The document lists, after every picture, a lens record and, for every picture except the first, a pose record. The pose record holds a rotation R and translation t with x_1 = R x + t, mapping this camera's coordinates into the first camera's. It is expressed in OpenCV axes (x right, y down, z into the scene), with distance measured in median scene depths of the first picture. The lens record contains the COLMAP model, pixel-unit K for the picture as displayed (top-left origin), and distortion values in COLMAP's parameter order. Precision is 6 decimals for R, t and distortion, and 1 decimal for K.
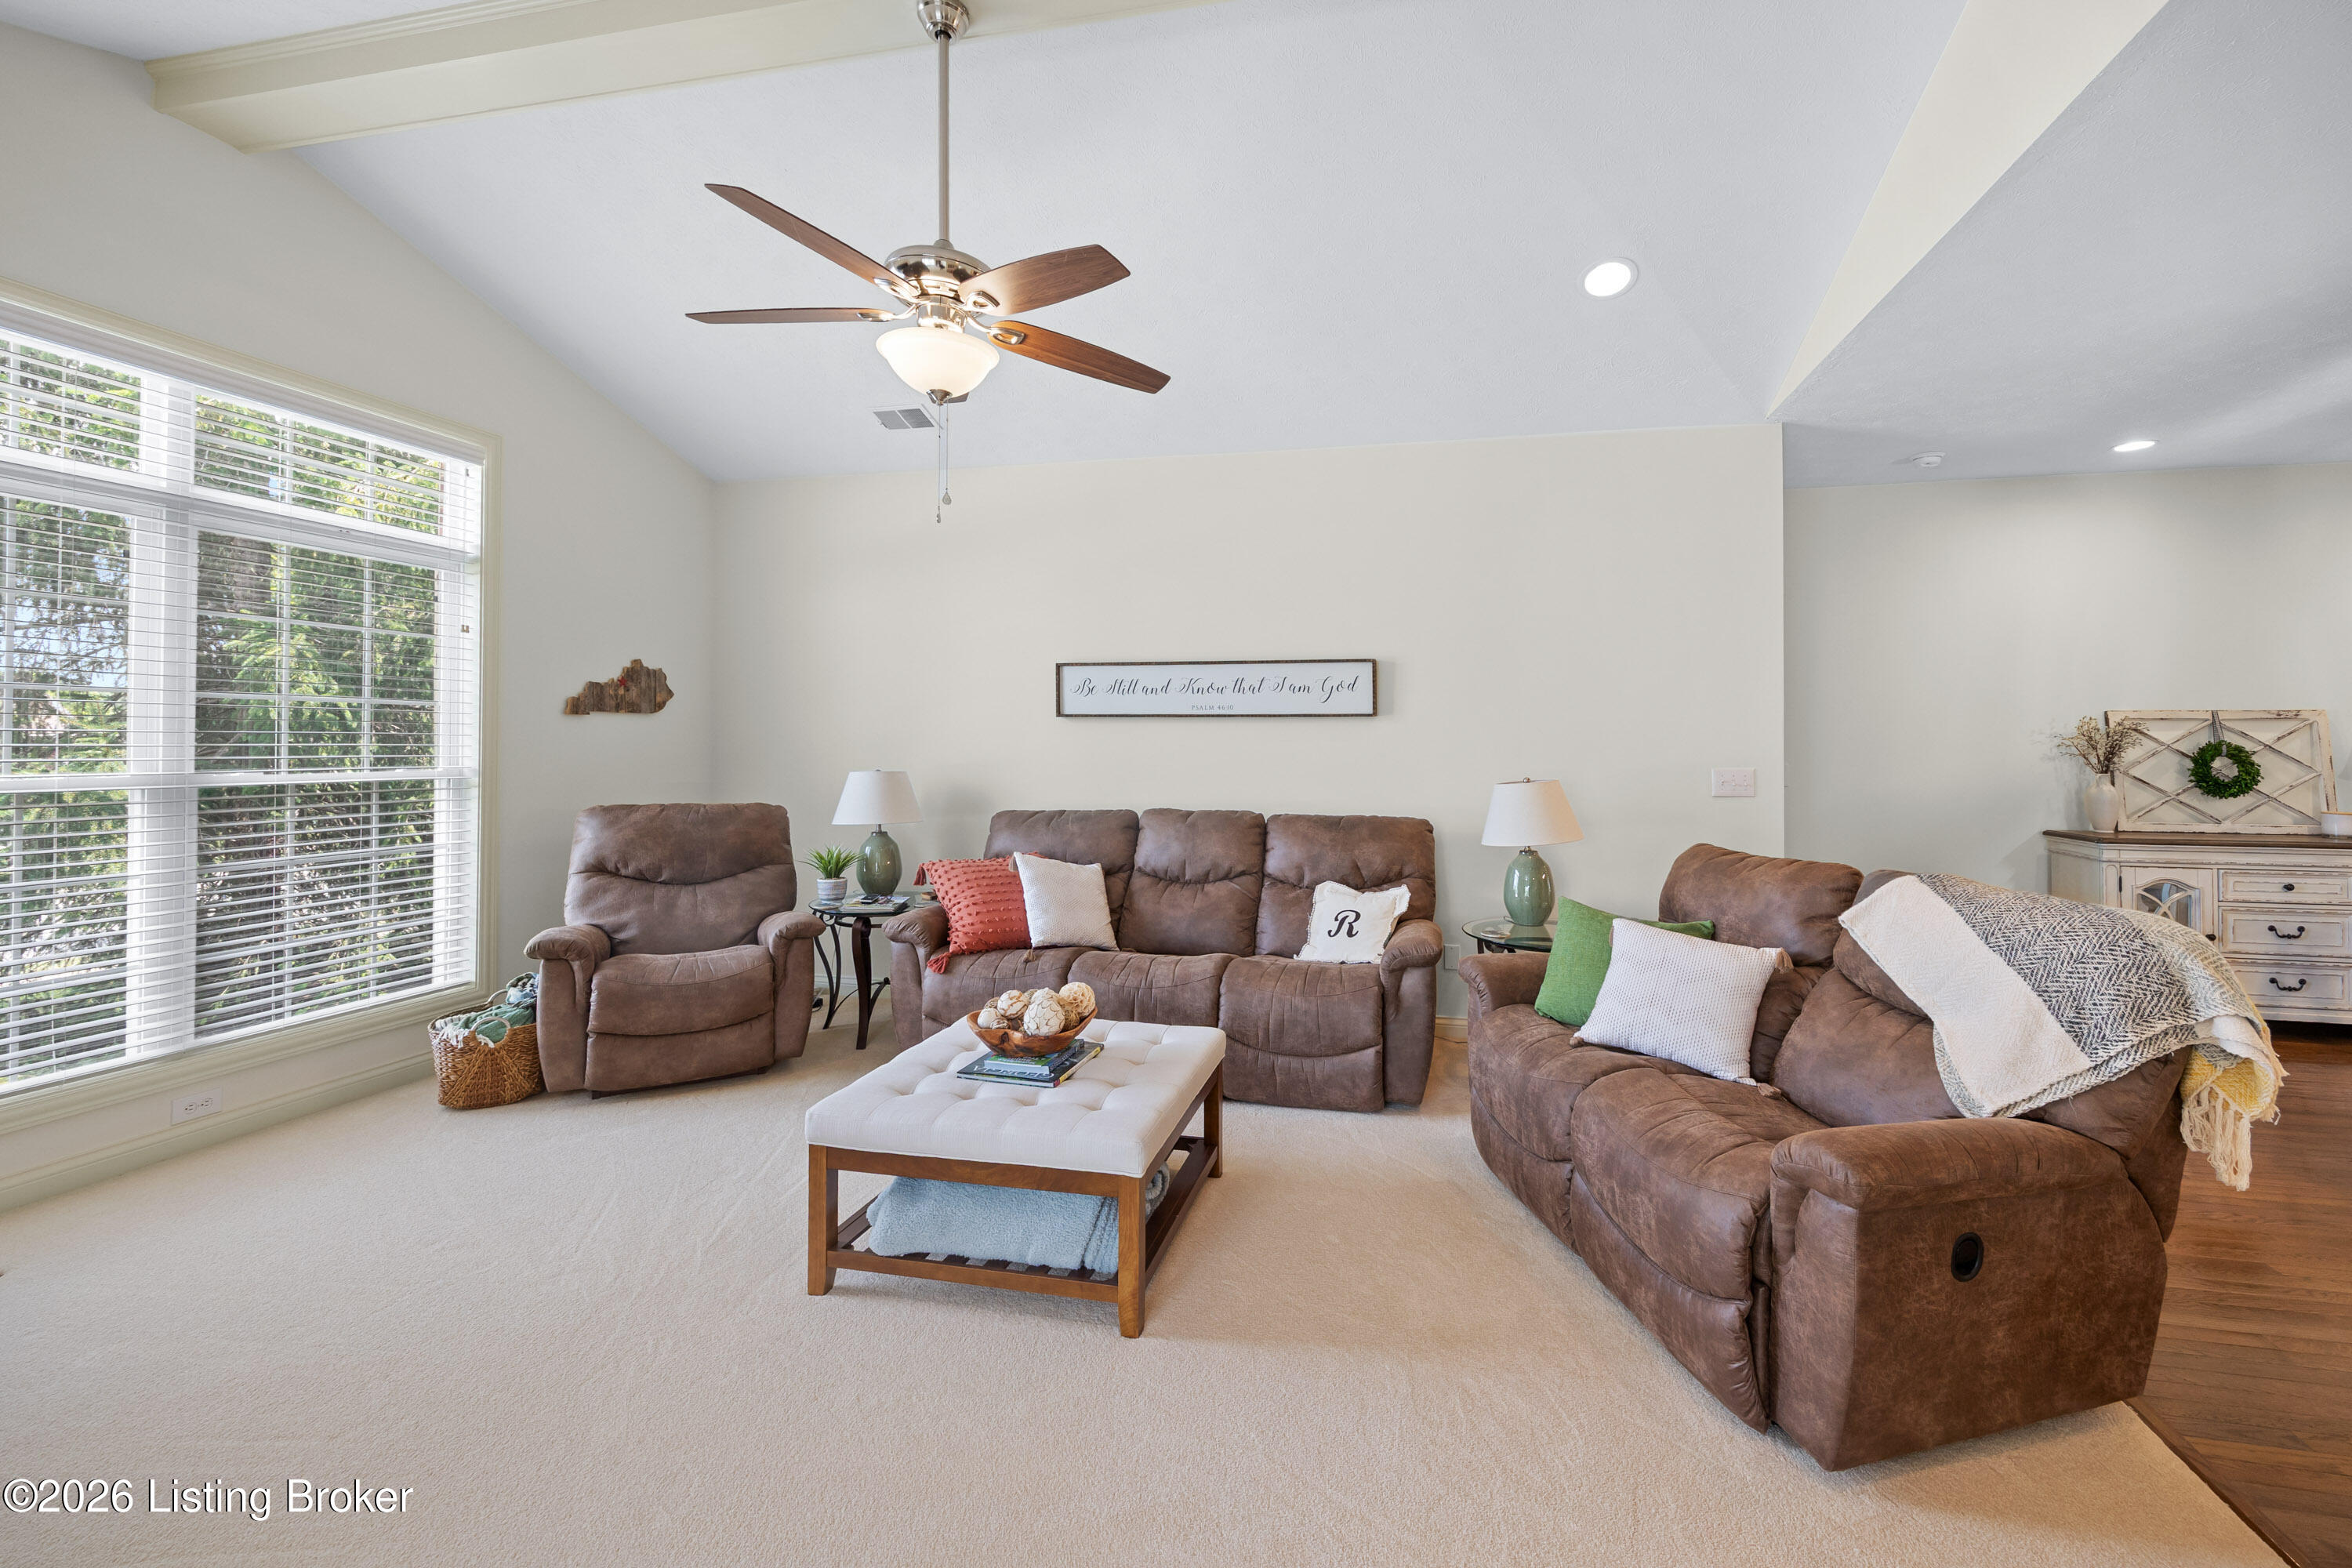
lens RADIAL K [[975.3, 0, 1250.0], [0, 975.3, 741.8], [0, 0, 1]] dist [-0.000843, 0.000247]
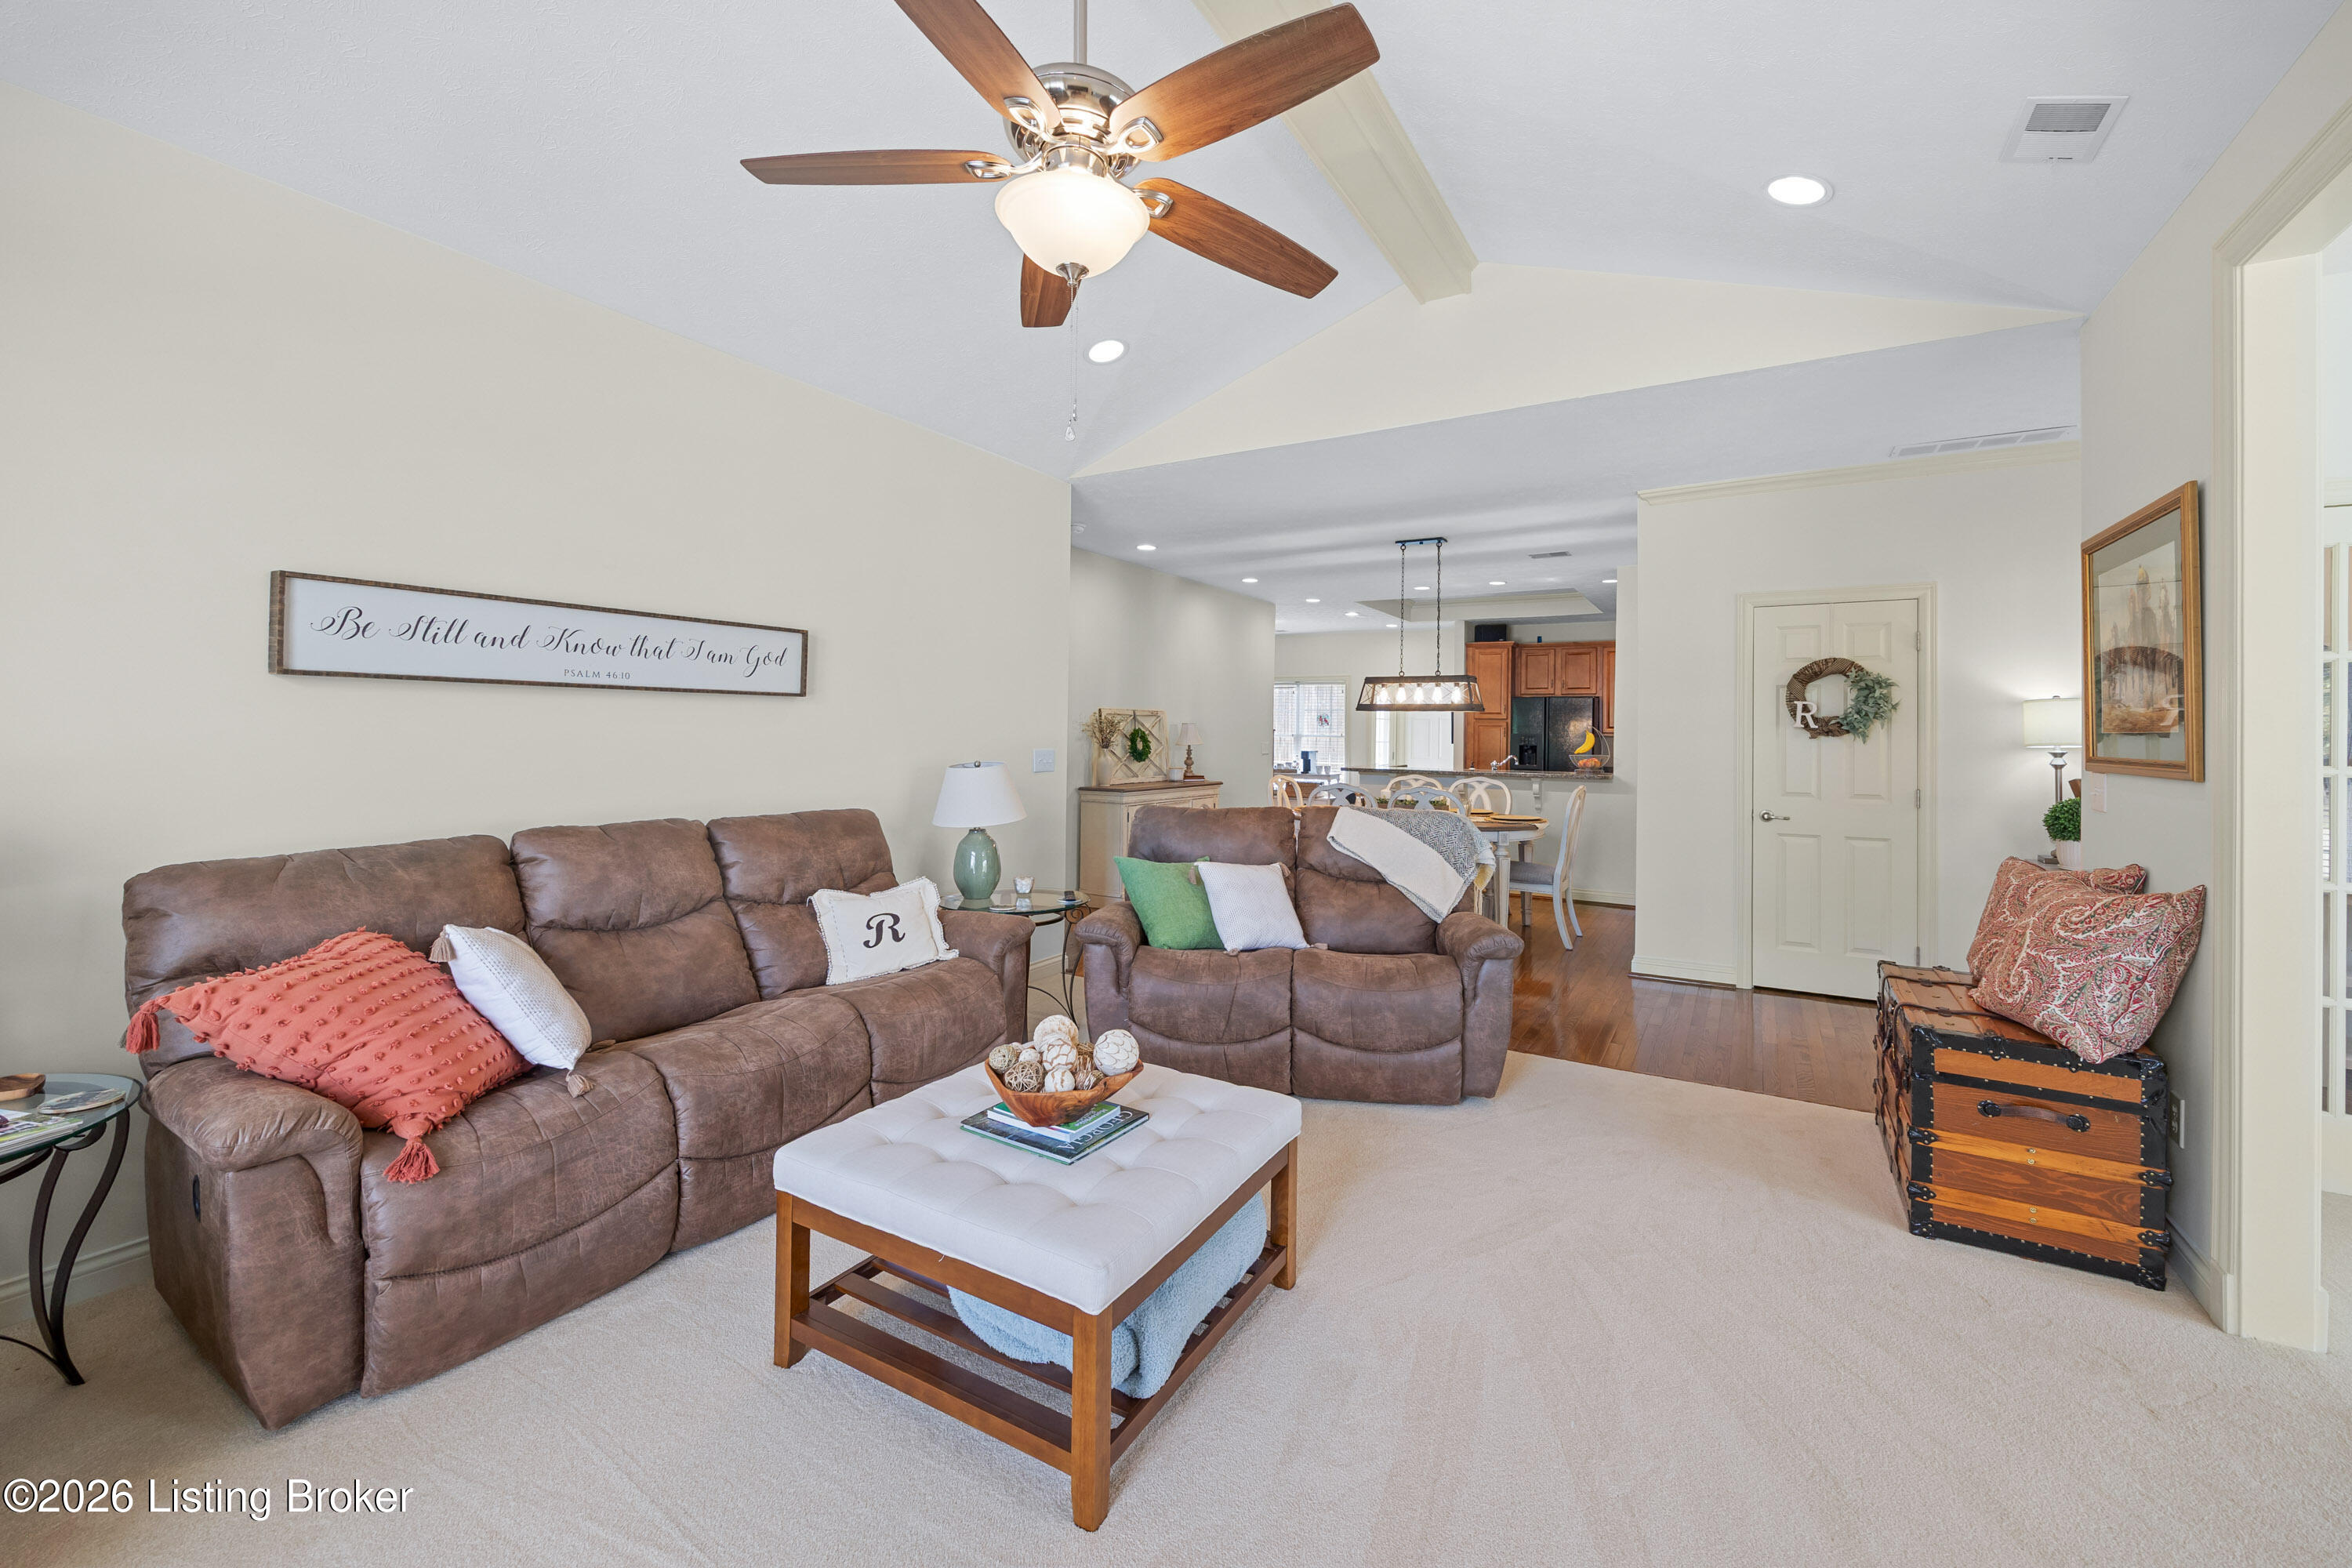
lens RADIAL K [[975.3, 0, 1250.0], [0, 975.3, 741.8], [0, 0, 1]] dist [-0.000843, 0.000247]
pose [[0.265957, -0.010205, 0.963931, -0.640919], [-0.008810, 0.999876, 0.013016, -0.000817], [-0.963945, -0.011954, 0.265834, 0.415473]]
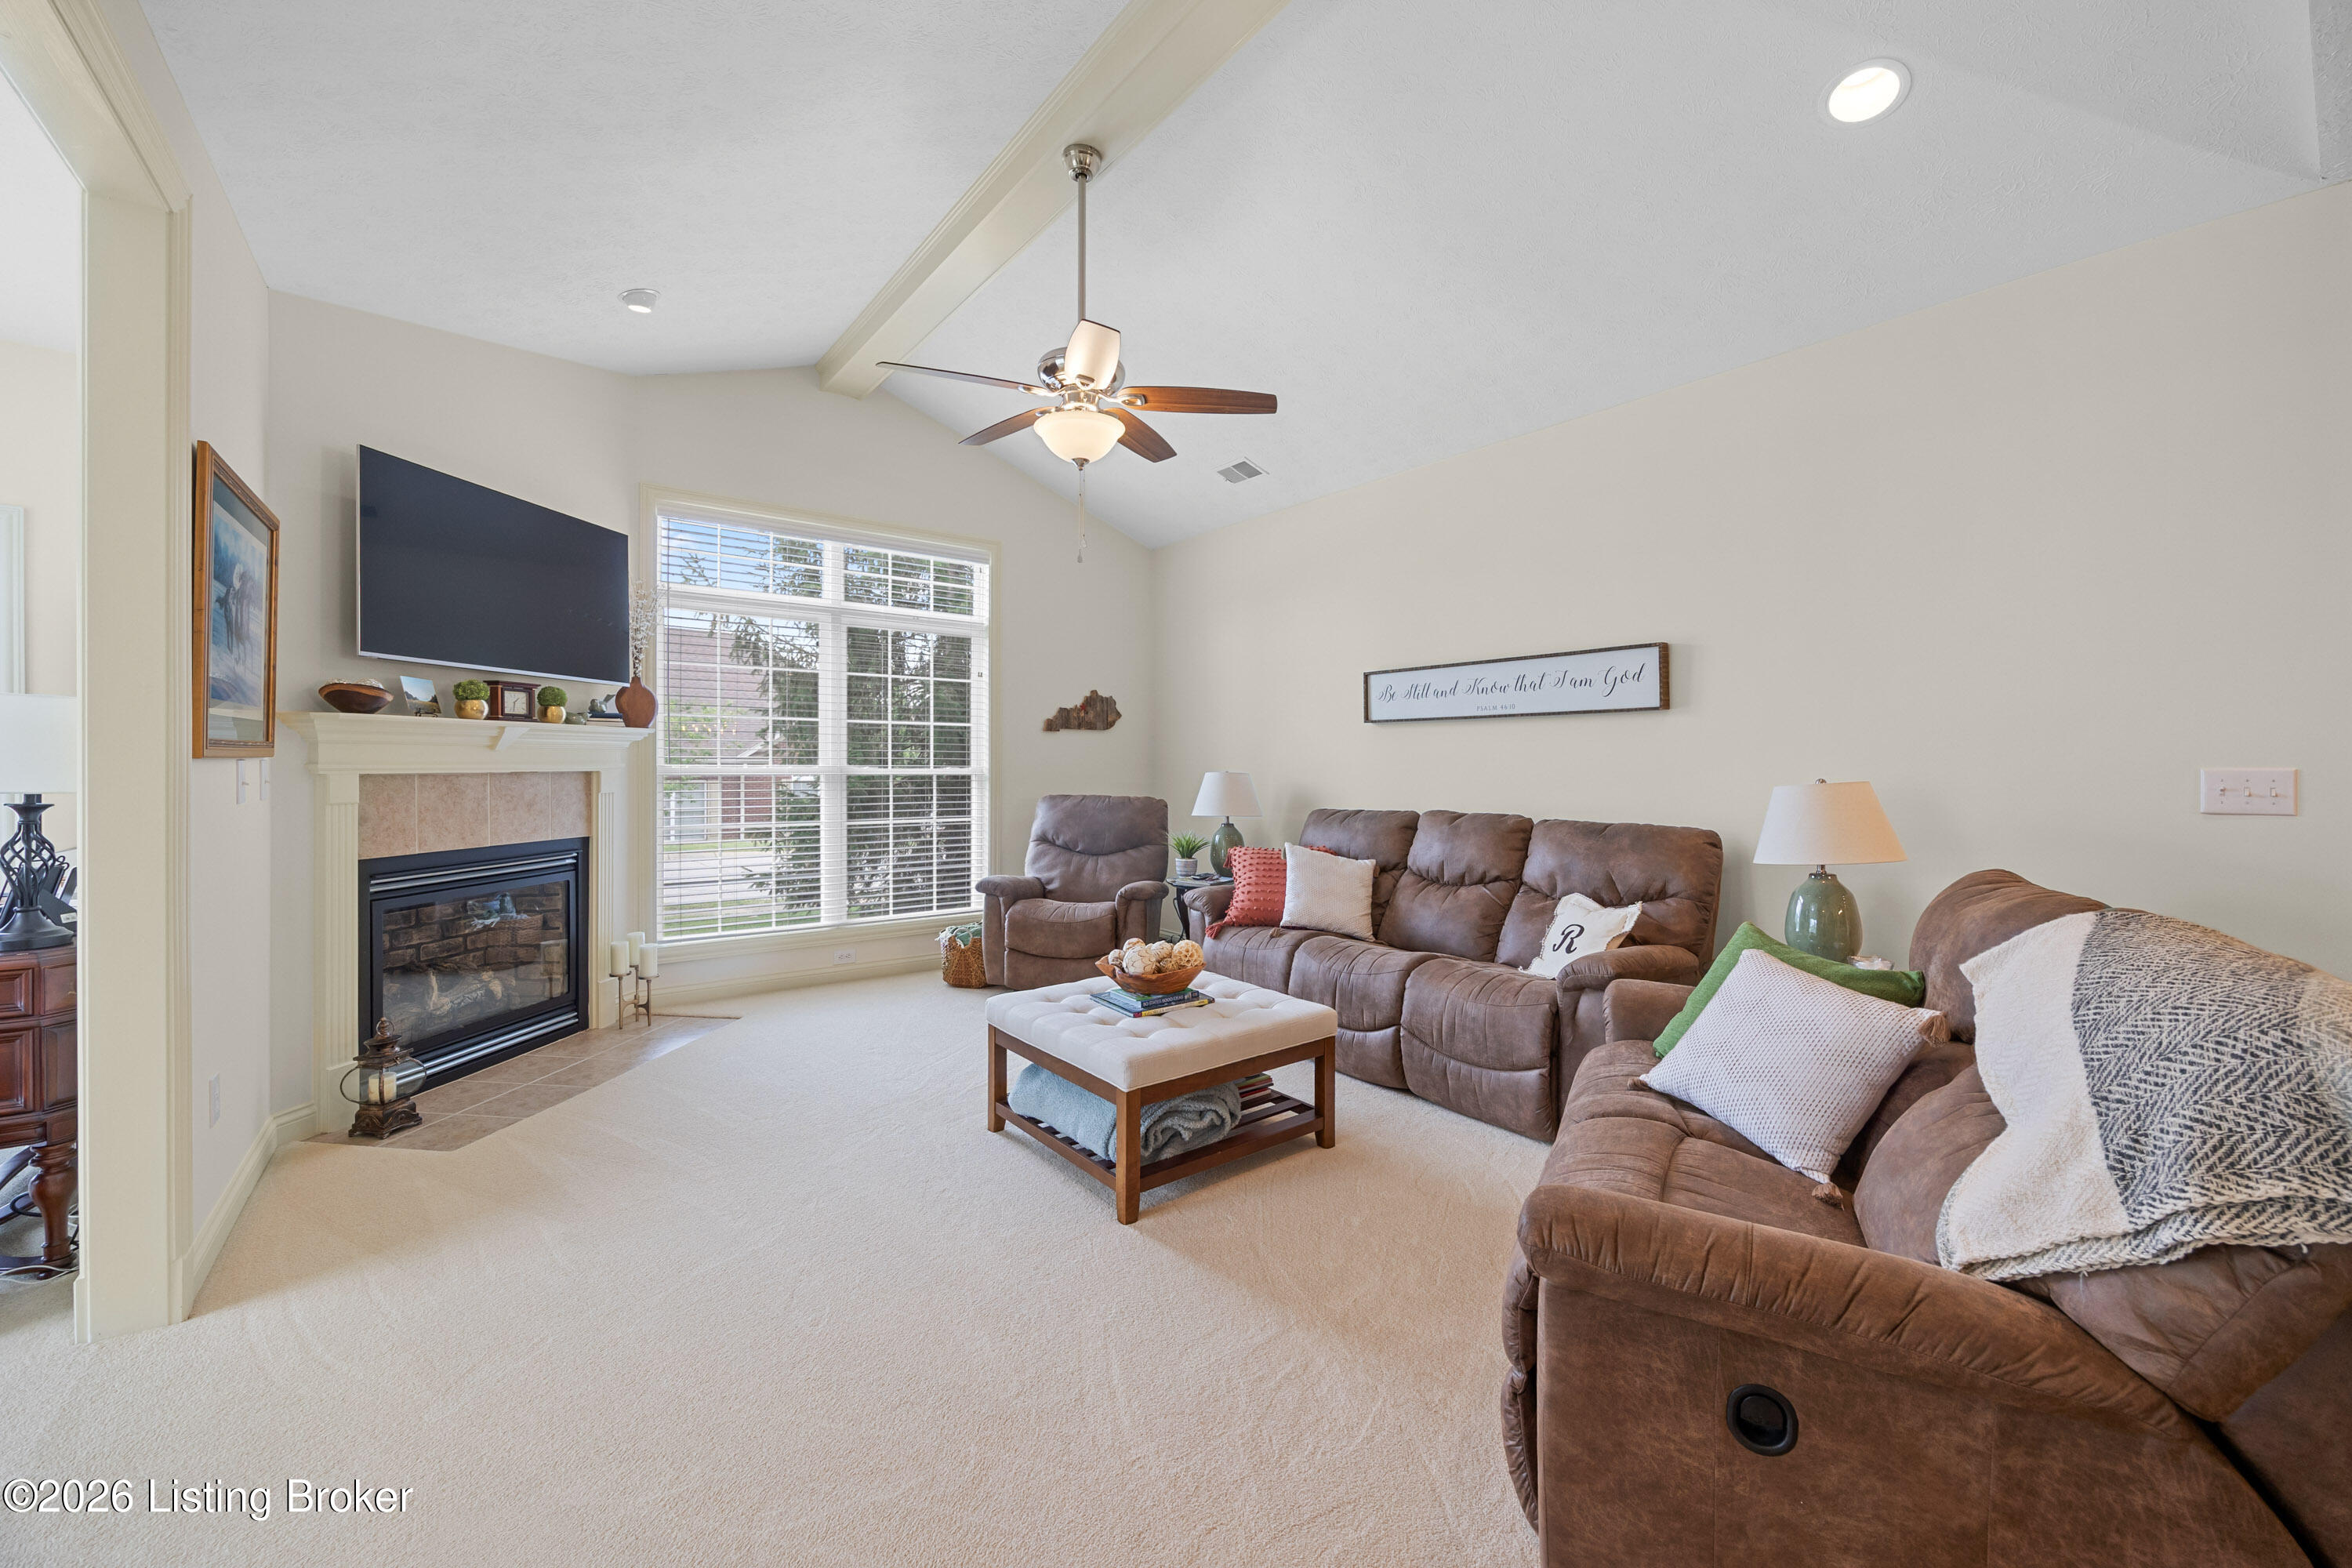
lens RADIAL K [[950.8, 0, 1176.0], [0, 950.8, 784.0], [0, 0, 1]] dist [-0.001166, 0.000173]
pose [[0.748530, 0.011298, -0.663004, 0.385977], [-0.000294, 0.999860, 0.016705, 0.027359], [0.663101, -0.012309, 0.748429, 0.096758]]
